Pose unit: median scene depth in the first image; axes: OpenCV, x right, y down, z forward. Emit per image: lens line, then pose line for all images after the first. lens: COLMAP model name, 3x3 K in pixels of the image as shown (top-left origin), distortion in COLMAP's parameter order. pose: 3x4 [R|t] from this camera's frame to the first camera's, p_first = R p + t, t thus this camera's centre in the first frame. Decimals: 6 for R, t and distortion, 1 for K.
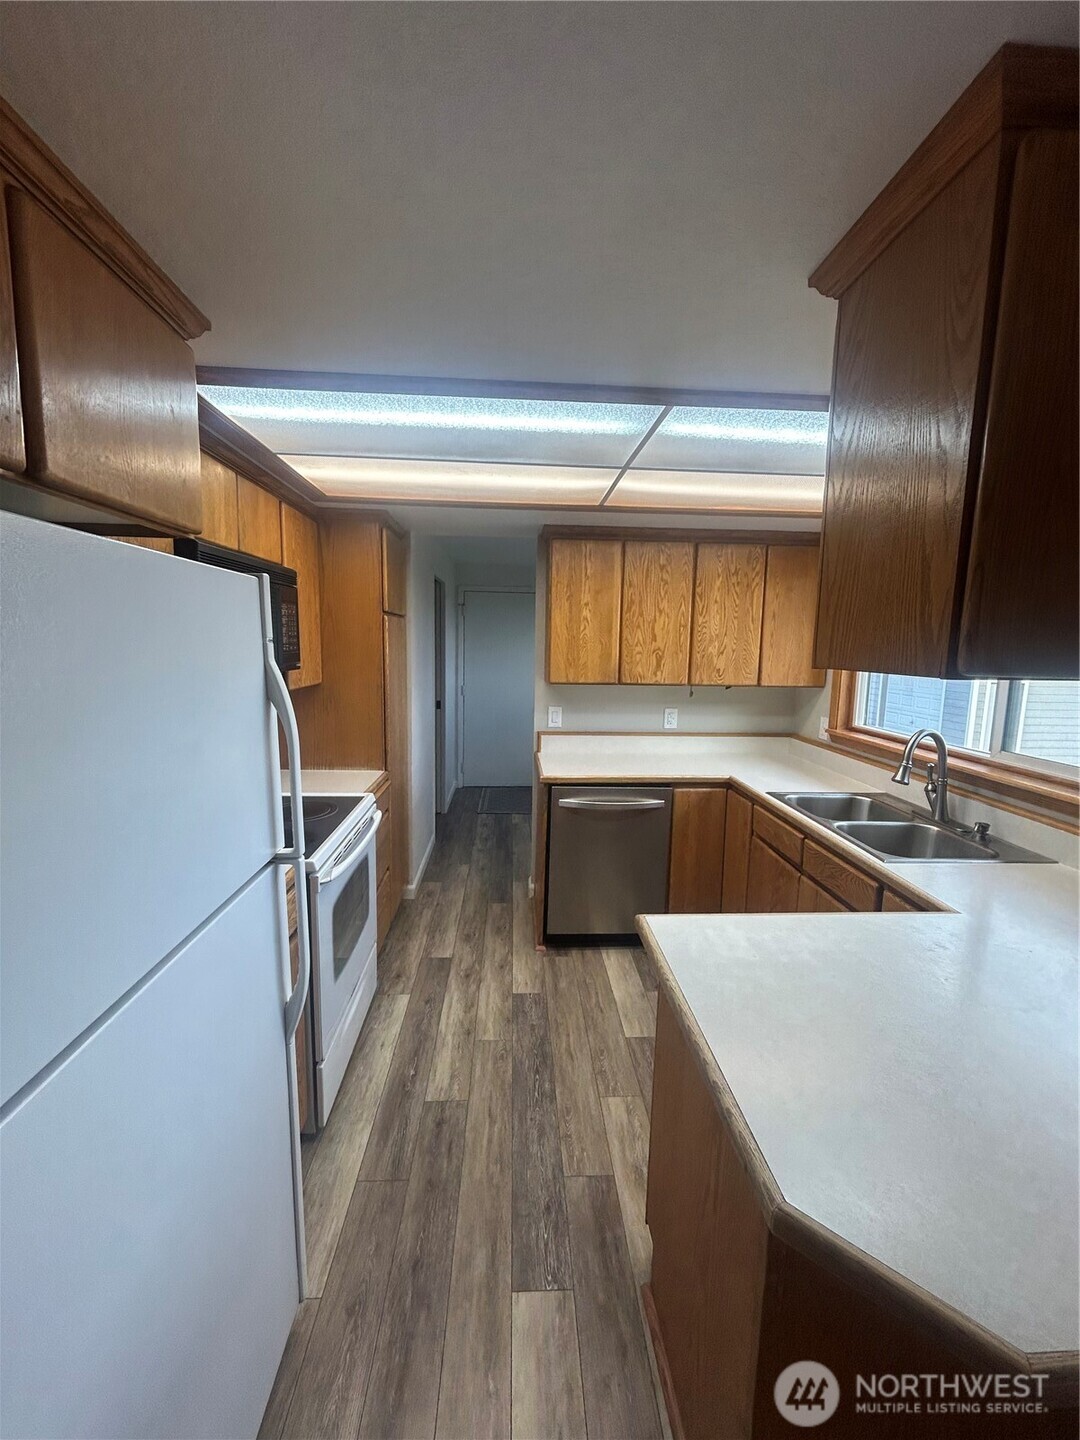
lens RADIAL K [[584.5, 0, 543.3], [0, 584.5, 724.2], [0, 0, 1]] dist [-0.002462, 0.000559]
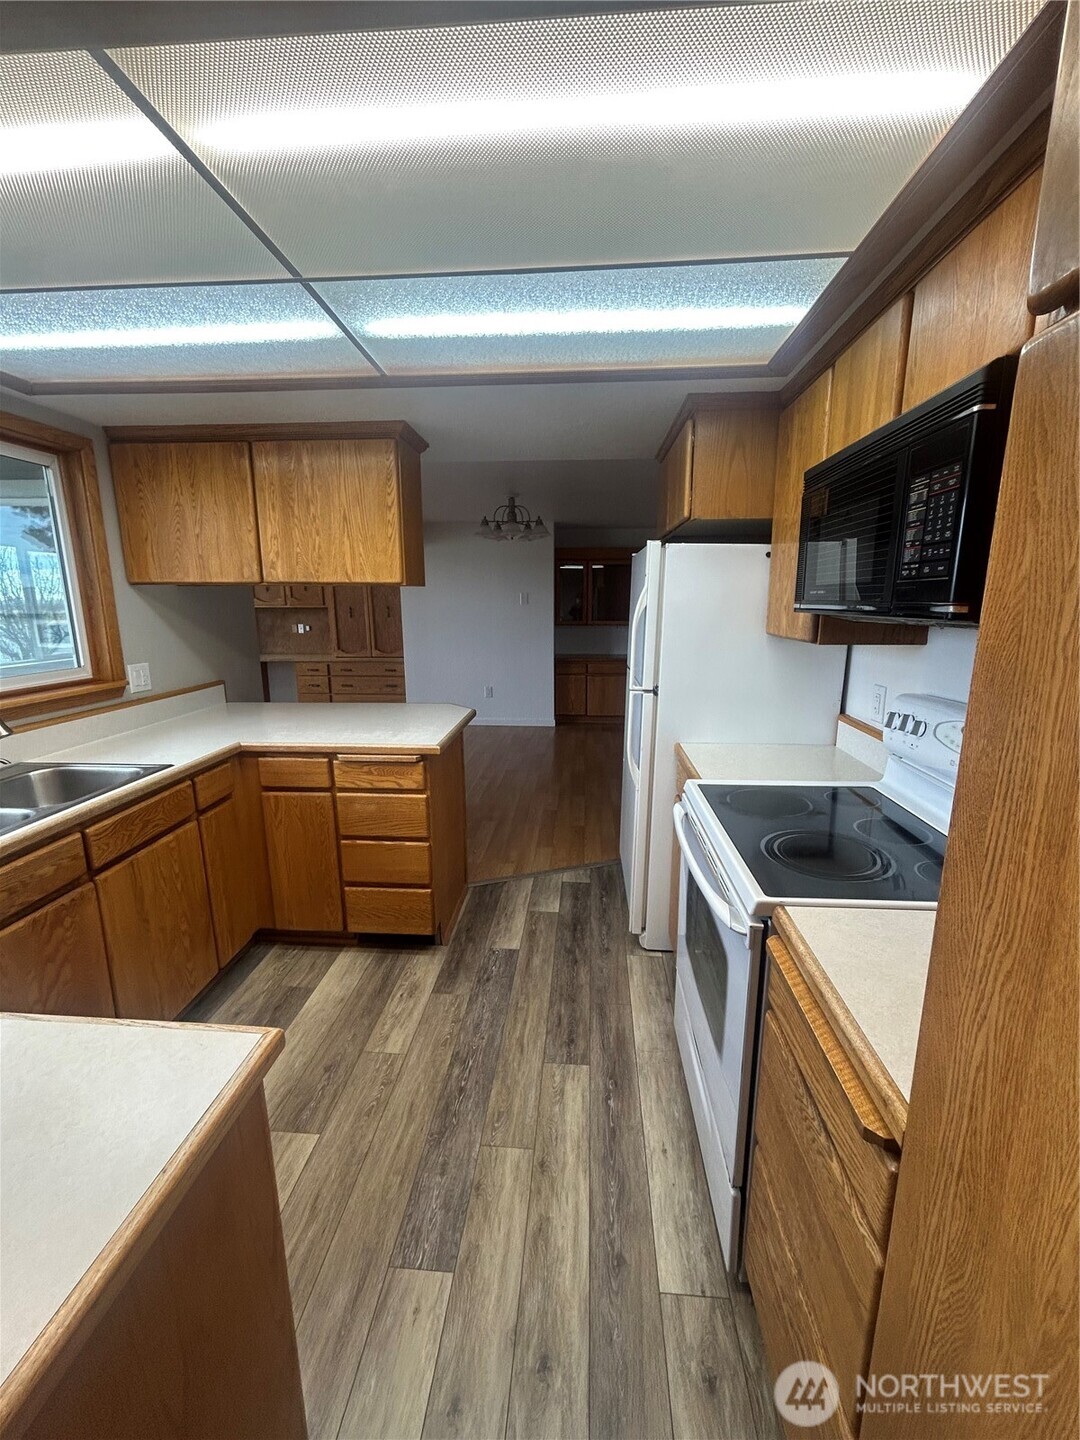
lens RADIAL K [[584.5, 0, 546.1], [0, 584.5, 721.3], [0, 0, 1]] dist [-0.002462, 0.000559]
pose [[-0.992064, -0.042167, 0.118455, -0.214944], [0.000020, 0.942038, 0.335507, -0.187048], [-0.125737, 0.332847, -0.934560, 1.647797]]
